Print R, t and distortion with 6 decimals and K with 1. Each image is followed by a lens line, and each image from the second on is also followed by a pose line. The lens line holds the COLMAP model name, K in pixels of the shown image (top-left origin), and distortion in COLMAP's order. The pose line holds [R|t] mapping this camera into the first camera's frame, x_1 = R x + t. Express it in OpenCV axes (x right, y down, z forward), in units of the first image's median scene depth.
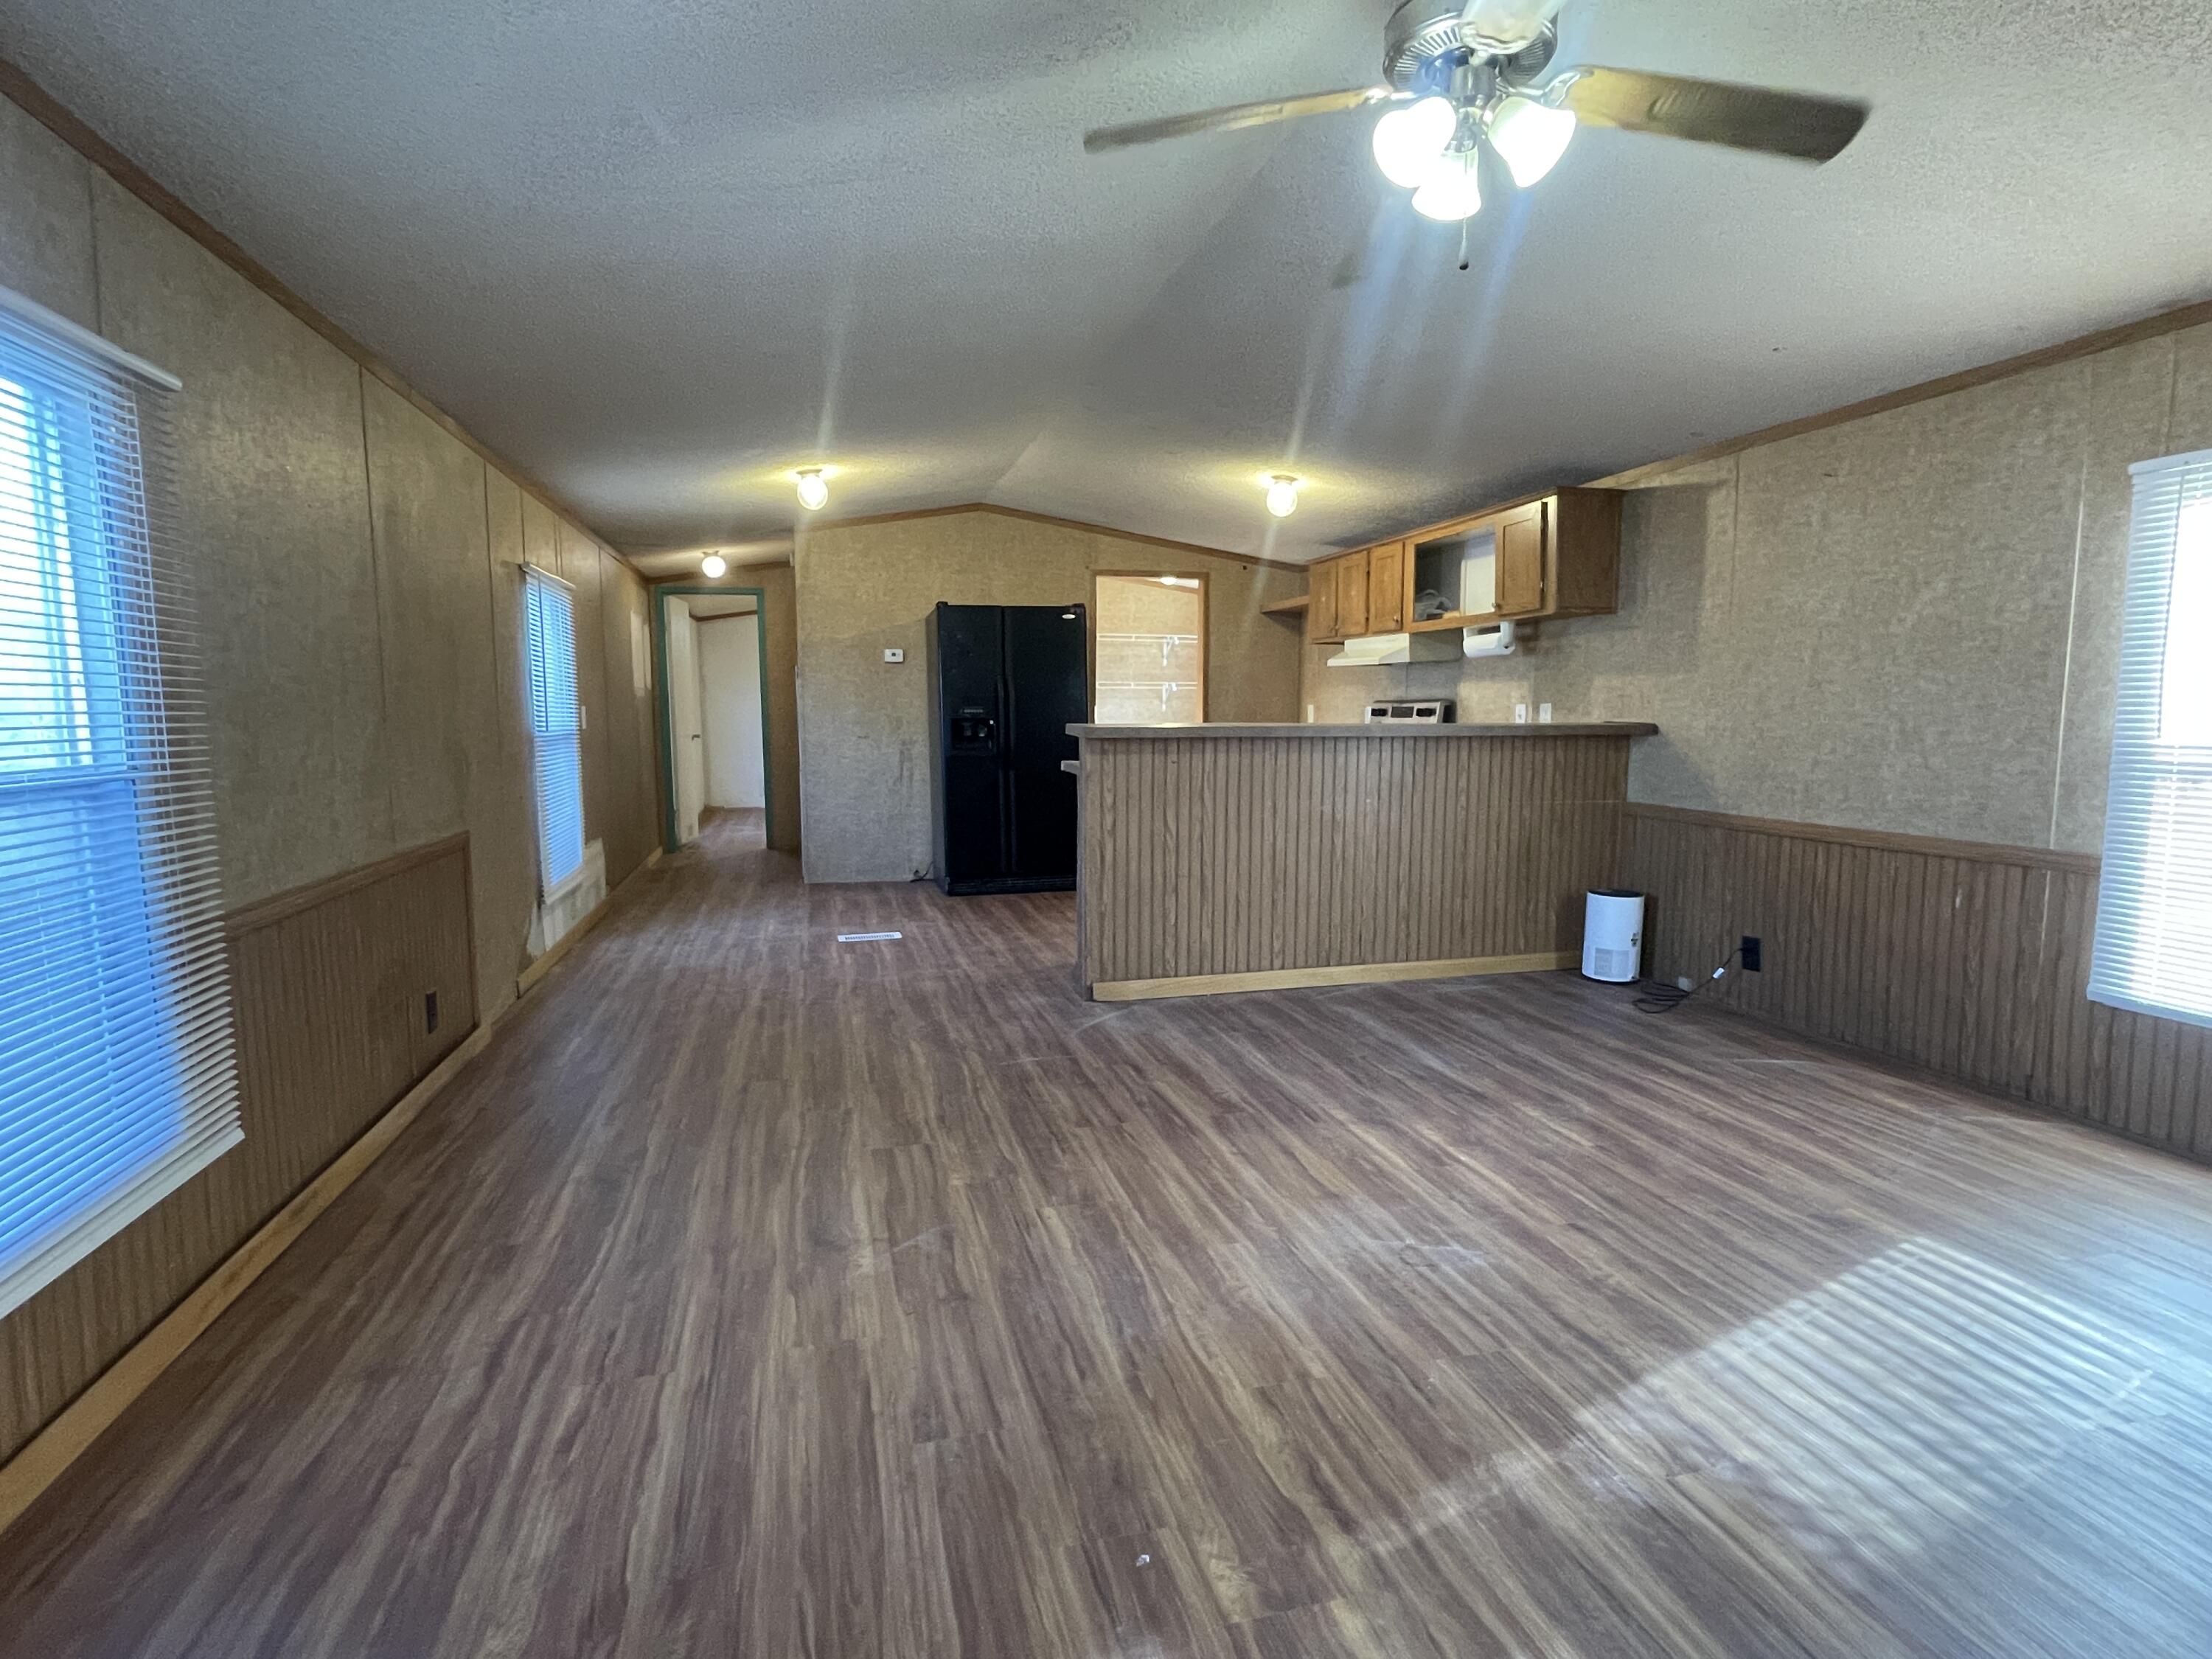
lens RADIAL K [[1132.0, 0, 1100.2], [0, 1132.0, 828.7], [0, 0, 1]] dist [-0.002796, -0.001767]
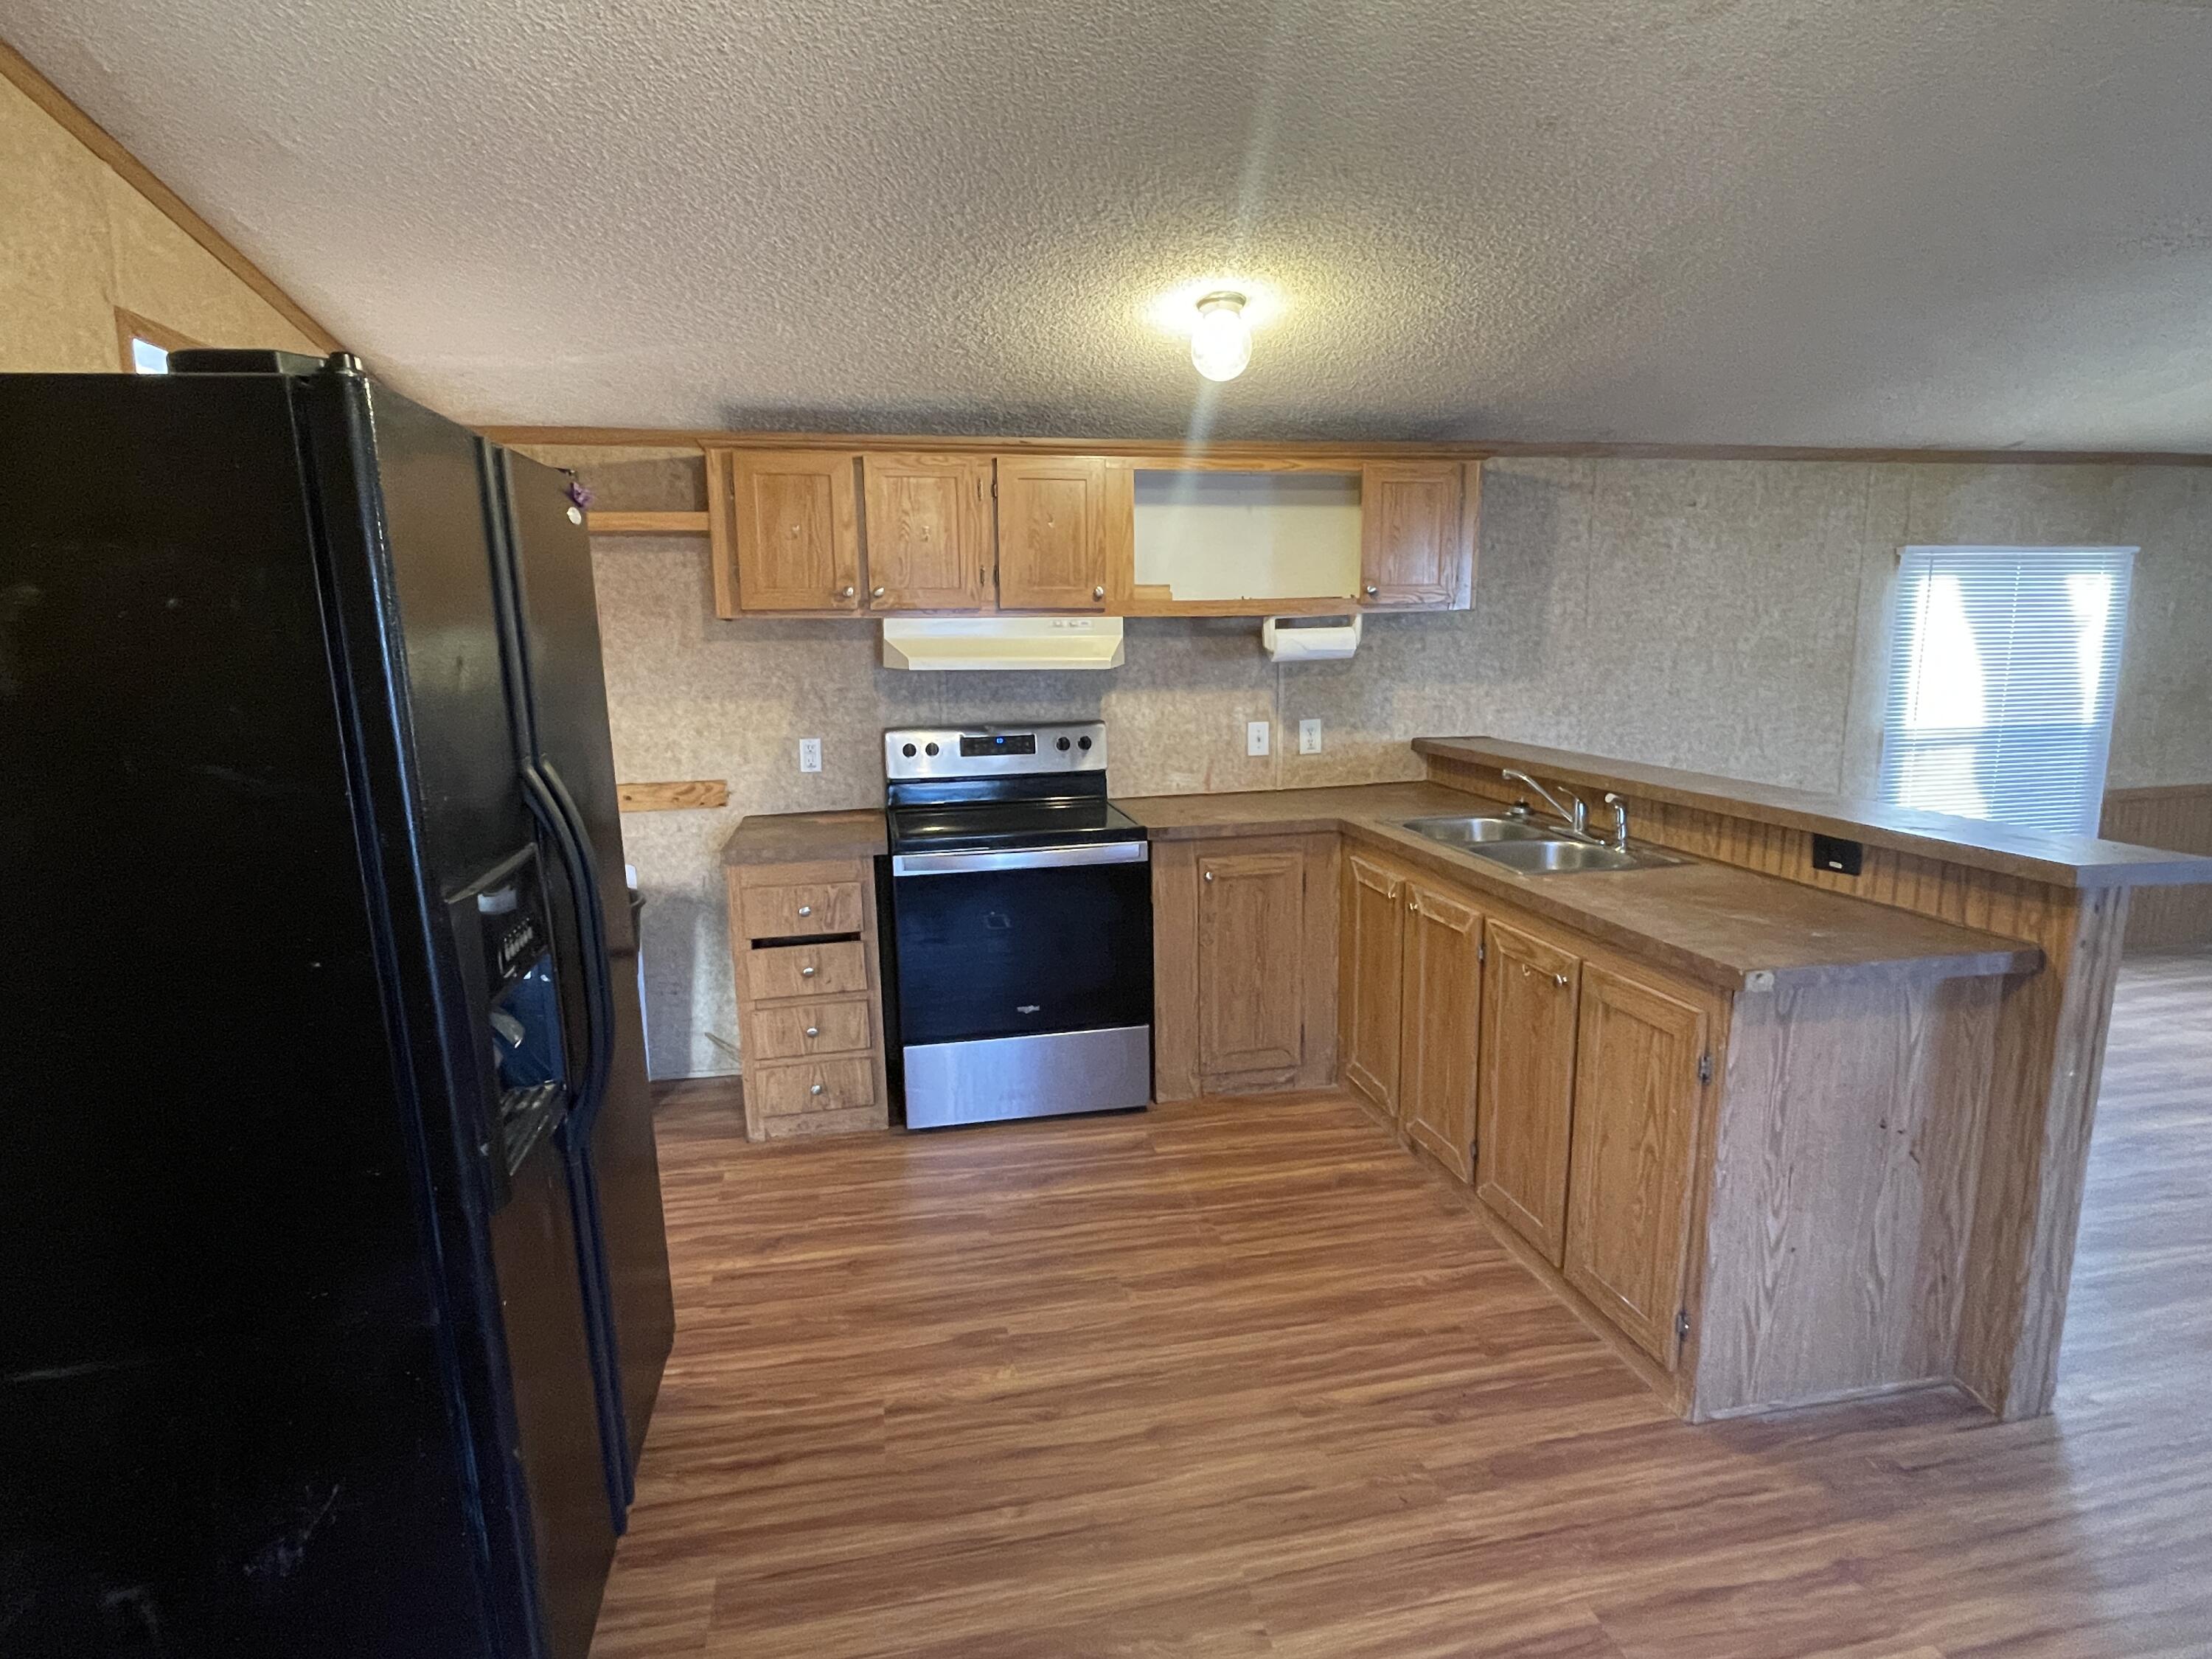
lens RADIAL K [[1132.0, 0, 1100.2], [0, 1132.0, 828.7], [0, 0, 1]] dist [-0.002796, -0.001767]
pose [[0.051015, -0.167934, 0.984477, -0.463245], [0.122877, 0.979327, 0.160688, -0.217434], [-0.991110, 0.112772, 0.070595, 1.329766]]
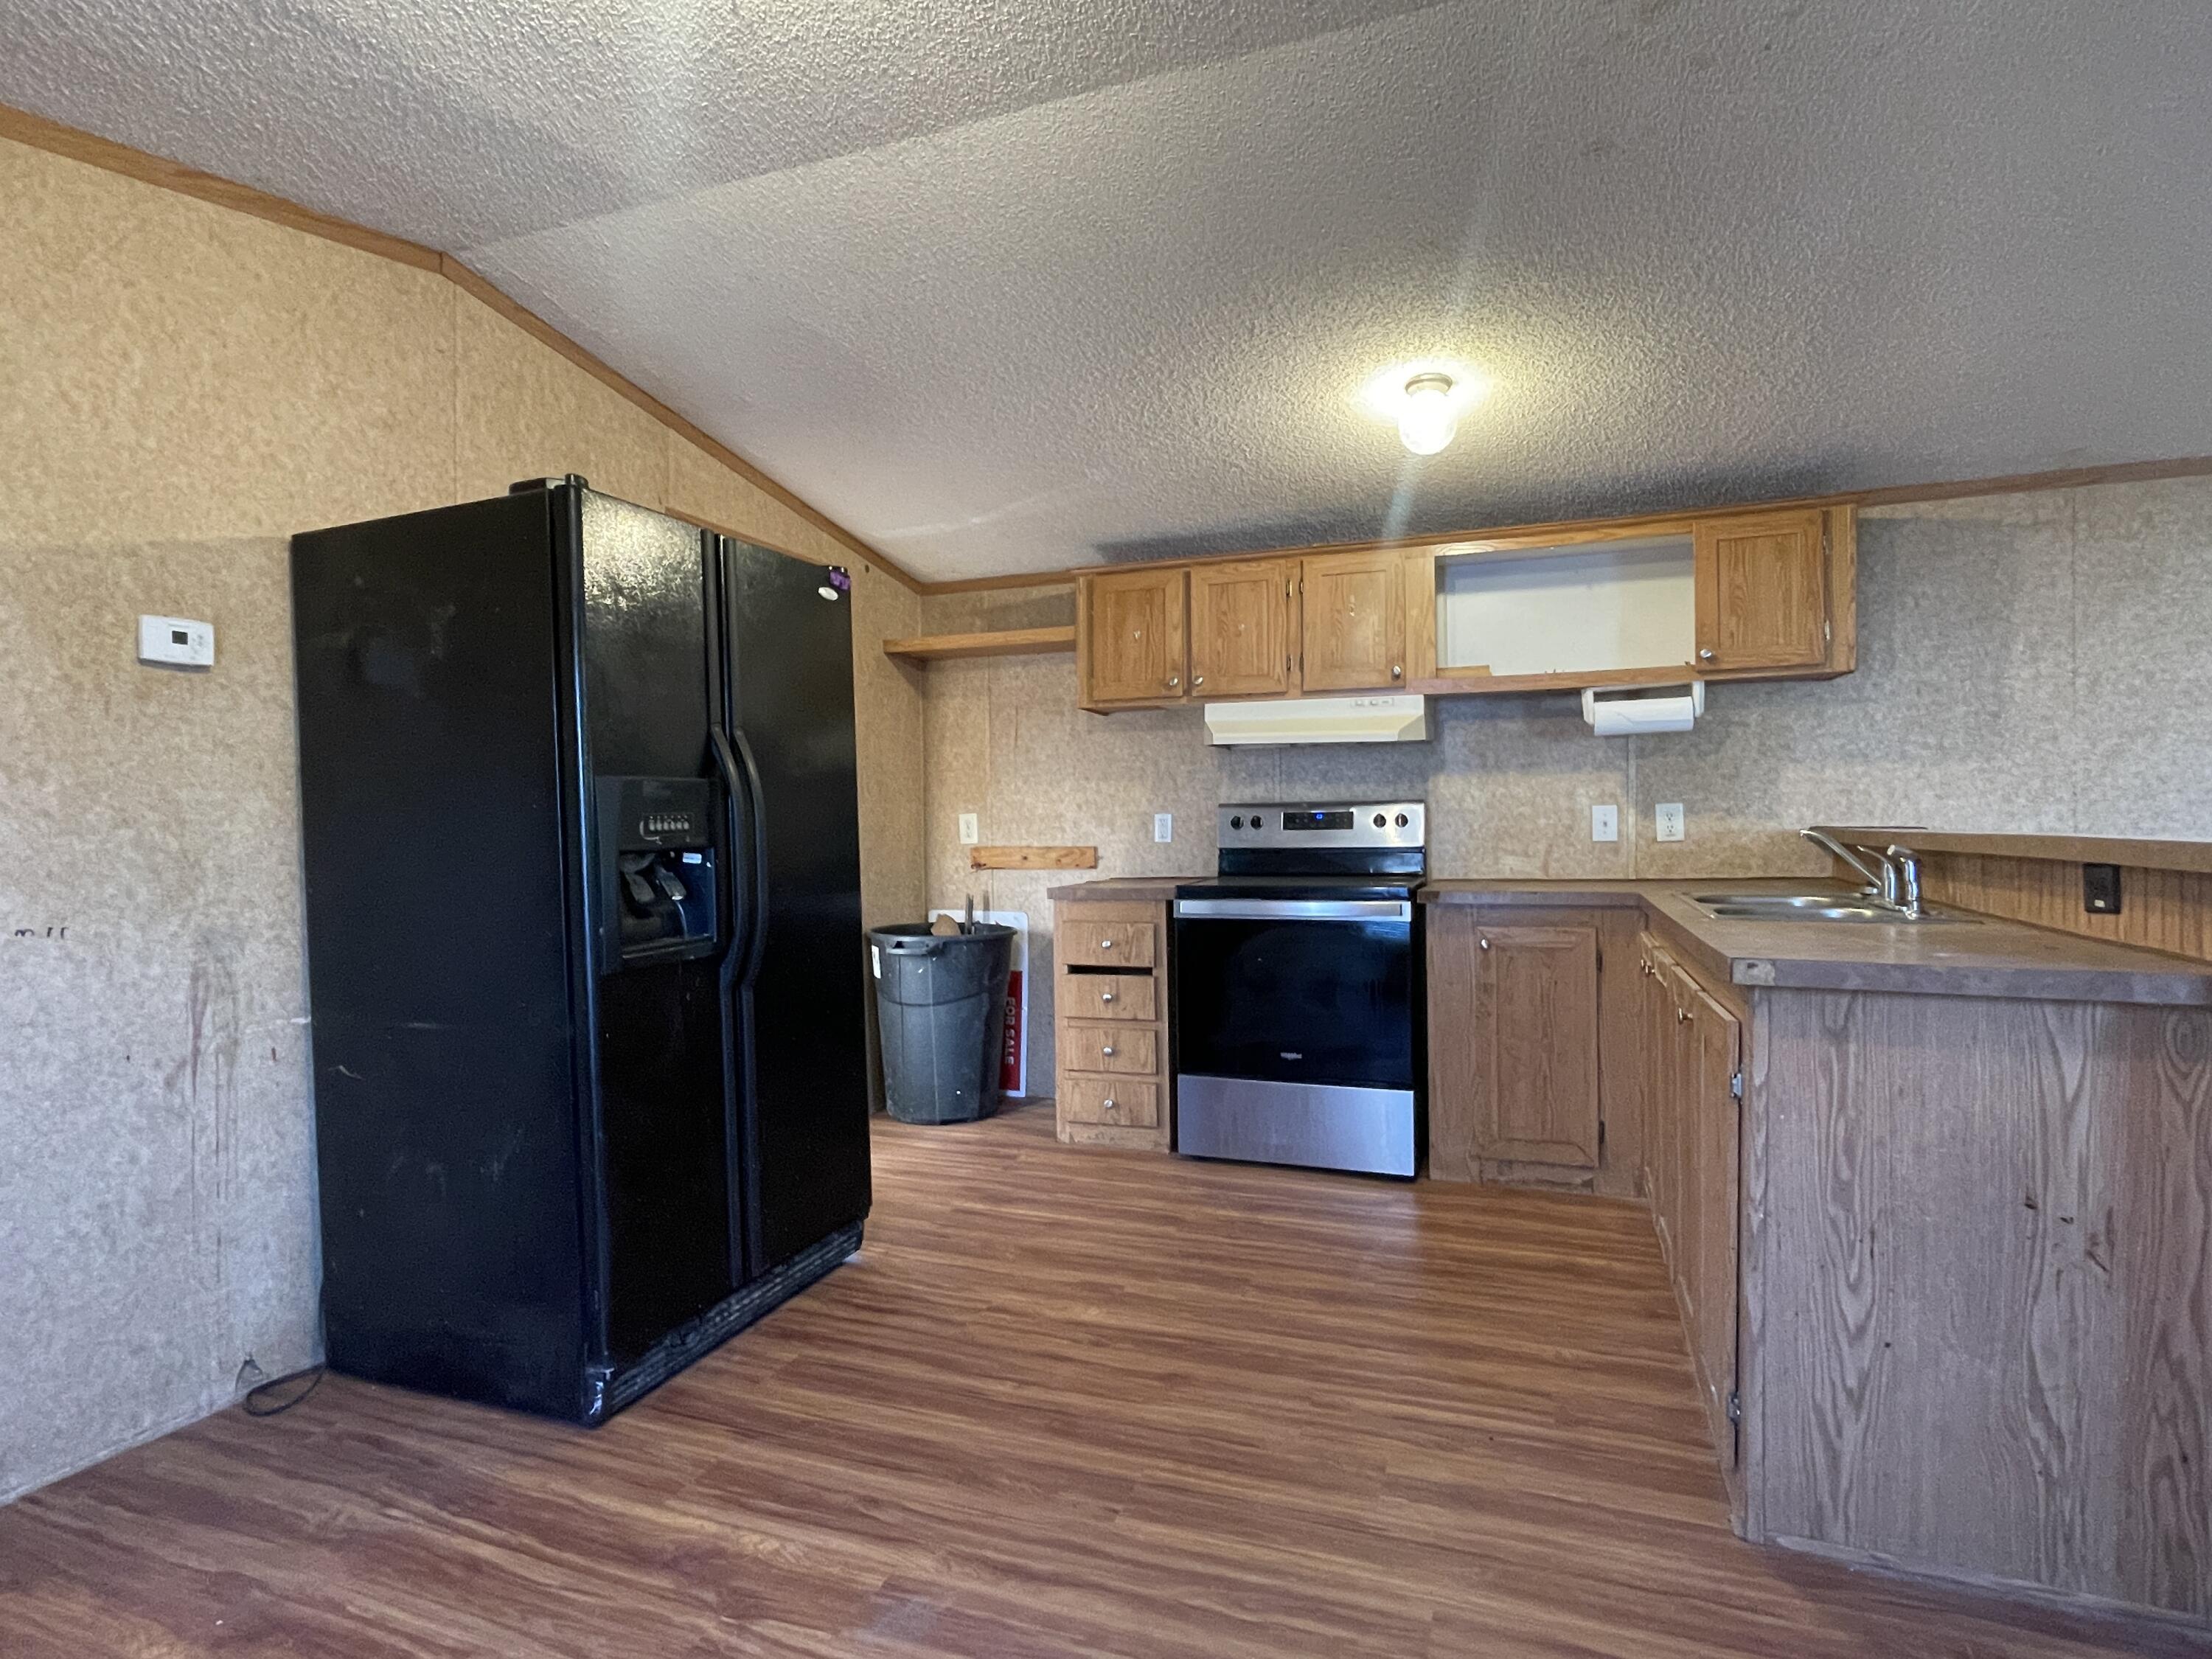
lens RADIAL K [[1132.0, 0, 1100.2], [0, 1132.0, 828.7], [0, 0, 1]] dist [-0.002796, -0.001767]
pose [[0.577377, -0.008884, 0.816429, -0.468176], [0.097968, 0.993470, -0.058472, -0.107738], [-0.810579, 0.113744, 0.574477, 1.073523]]
